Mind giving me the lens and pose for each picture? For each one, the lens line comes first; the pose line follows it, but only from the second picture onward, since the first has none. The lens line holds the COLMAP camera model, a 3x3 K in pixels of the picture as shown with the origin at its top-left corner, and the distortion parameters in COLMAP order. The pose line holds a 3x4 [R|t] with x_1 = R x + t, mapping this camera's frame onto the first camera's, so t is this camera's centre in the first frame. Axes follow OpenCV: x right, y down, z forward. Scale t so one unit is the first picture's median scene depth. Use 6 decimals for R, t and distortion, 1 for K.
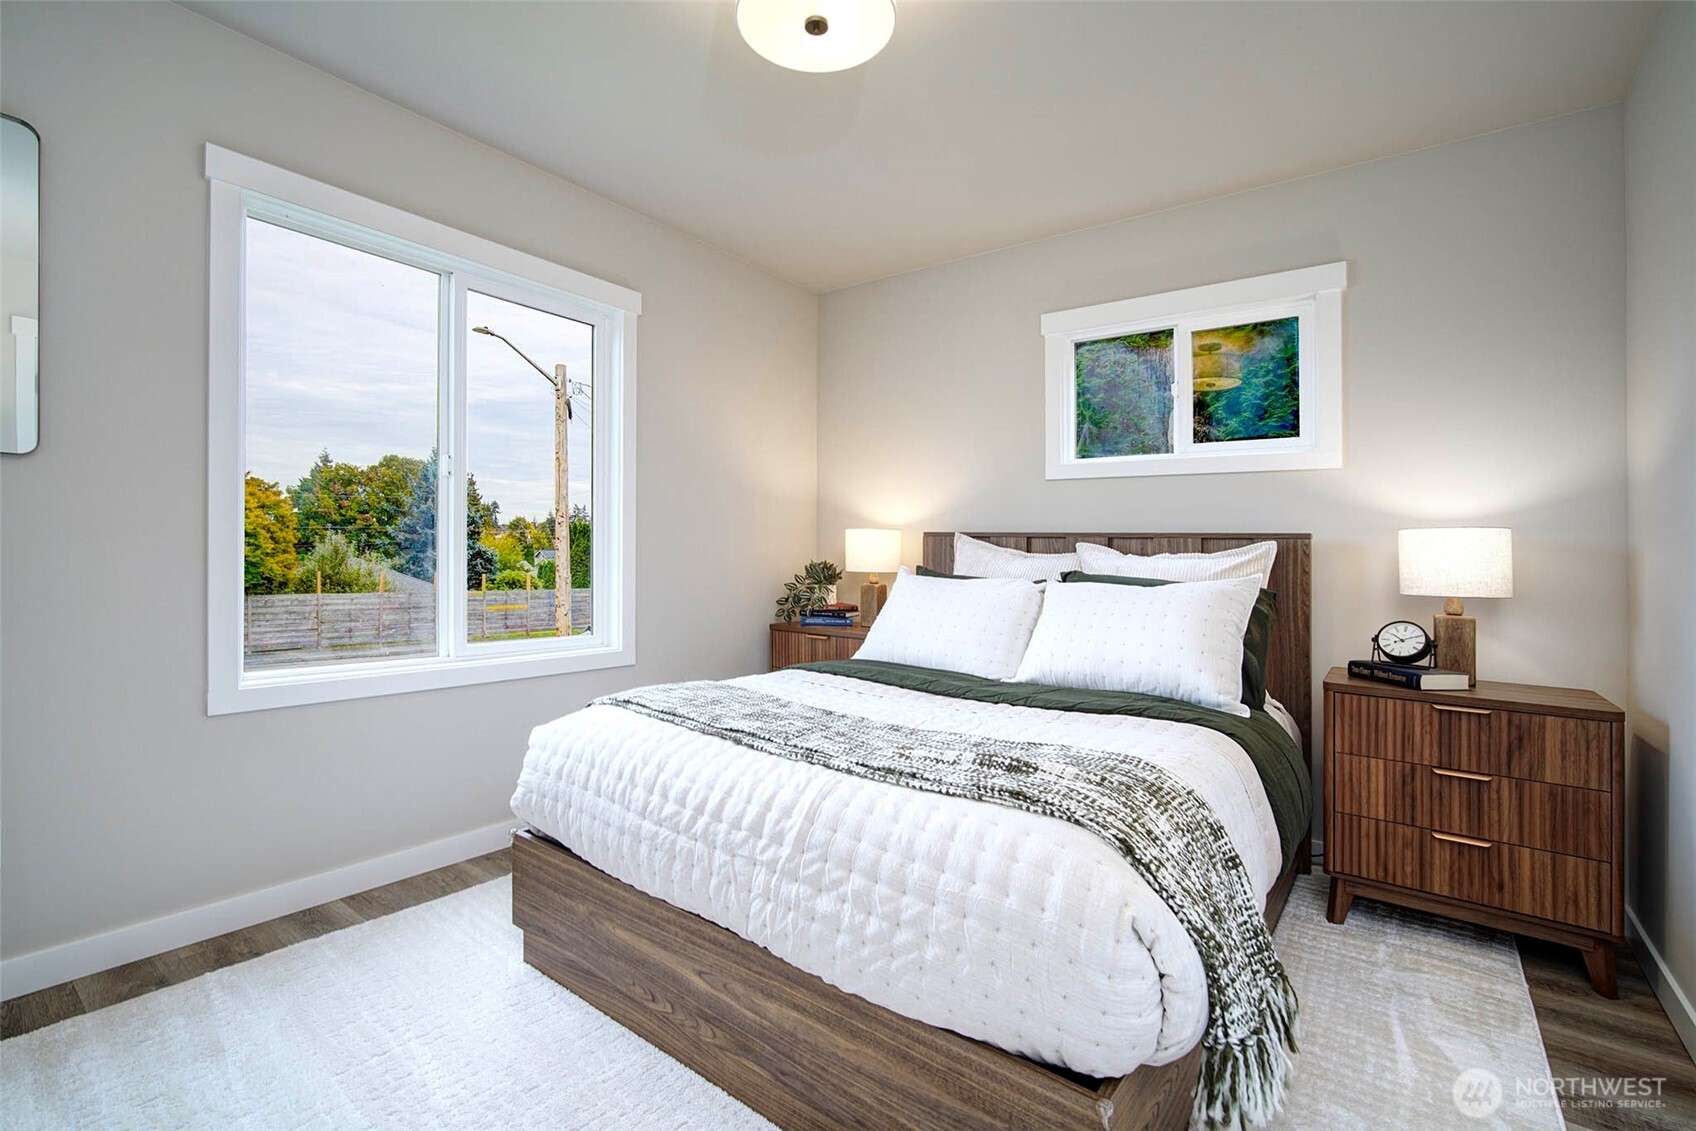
lens RADIAL K [[890.2, 0, 848.0], [0, 890.2, 565.5], [0, 0, 1]] dist [-0.014406, 0.000194]
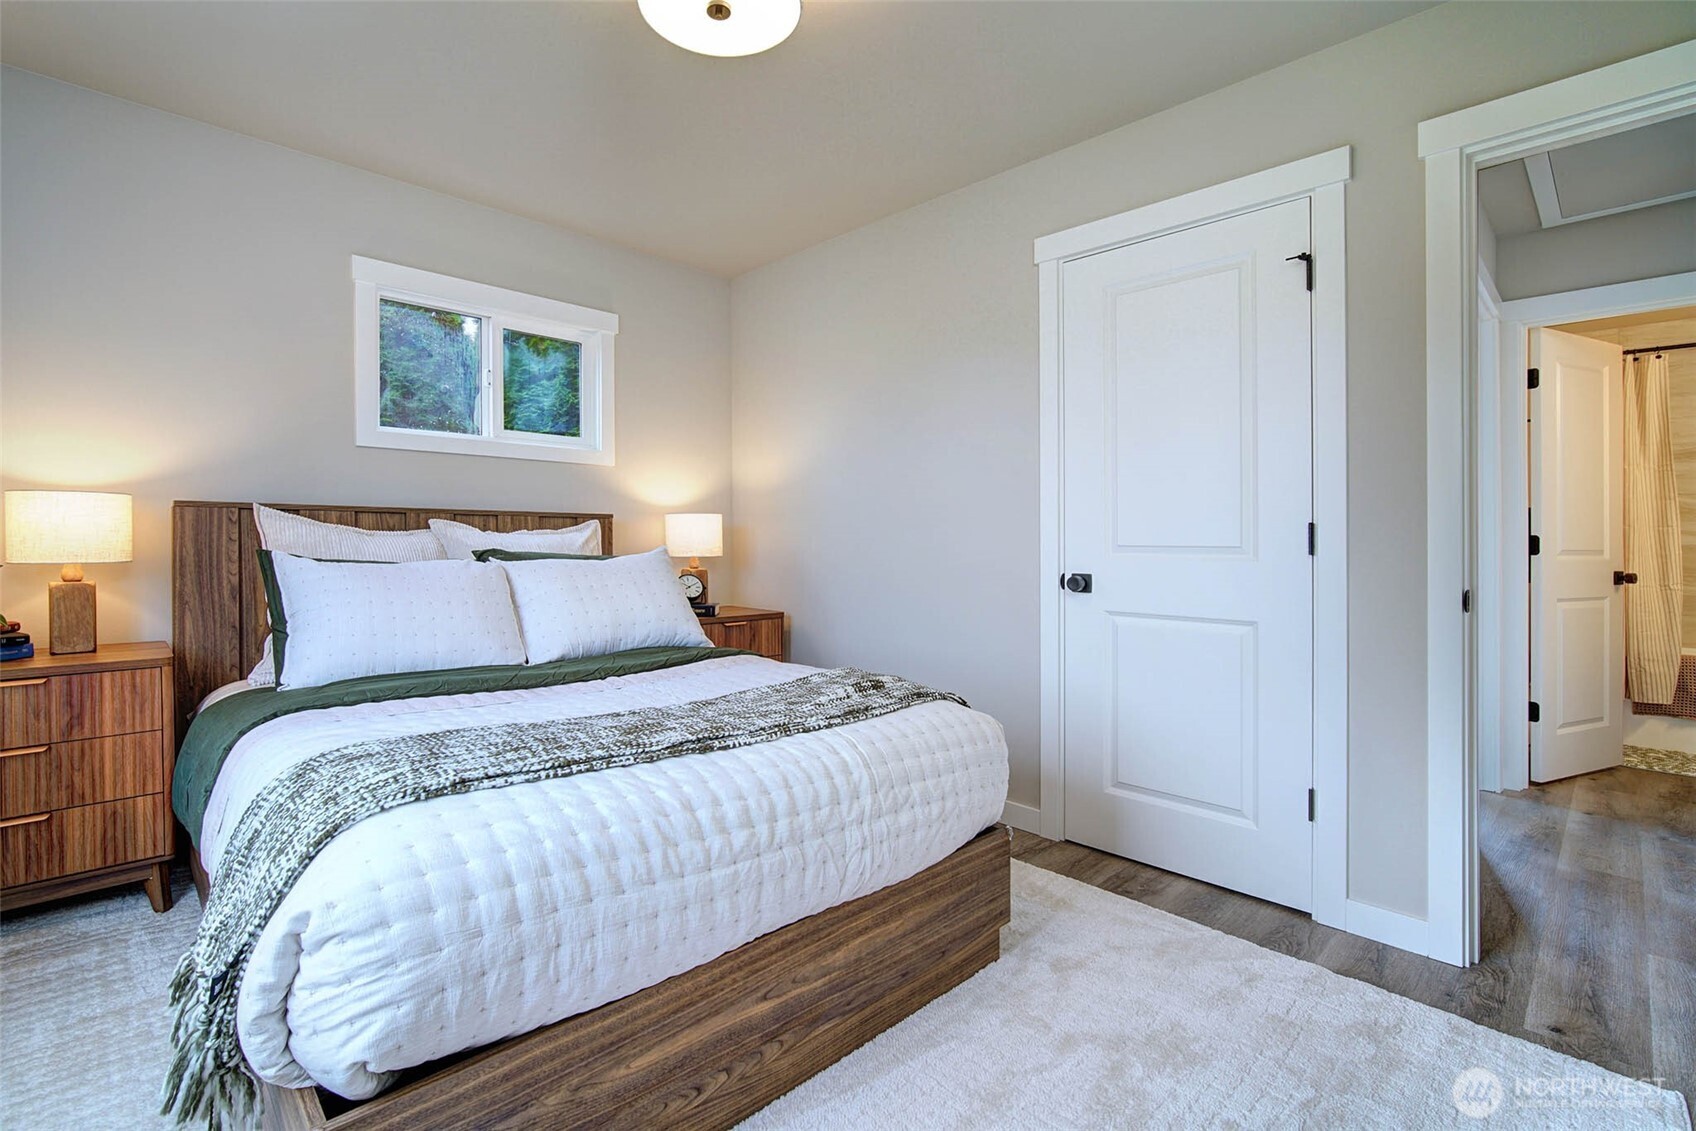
lens RADIAL K [[783.1, 0, 847.9], [0, 783.1, 543.7], [0, 0, 1]] dist [-0.001473, -0.000597]
pose [[0.055589, -0.025355, 0.998132, -0.833884], [0.004023, 0.999675, 0.025170, -0.027245], [-0.998446, 0.002616, 0.055673, 0.750422]]
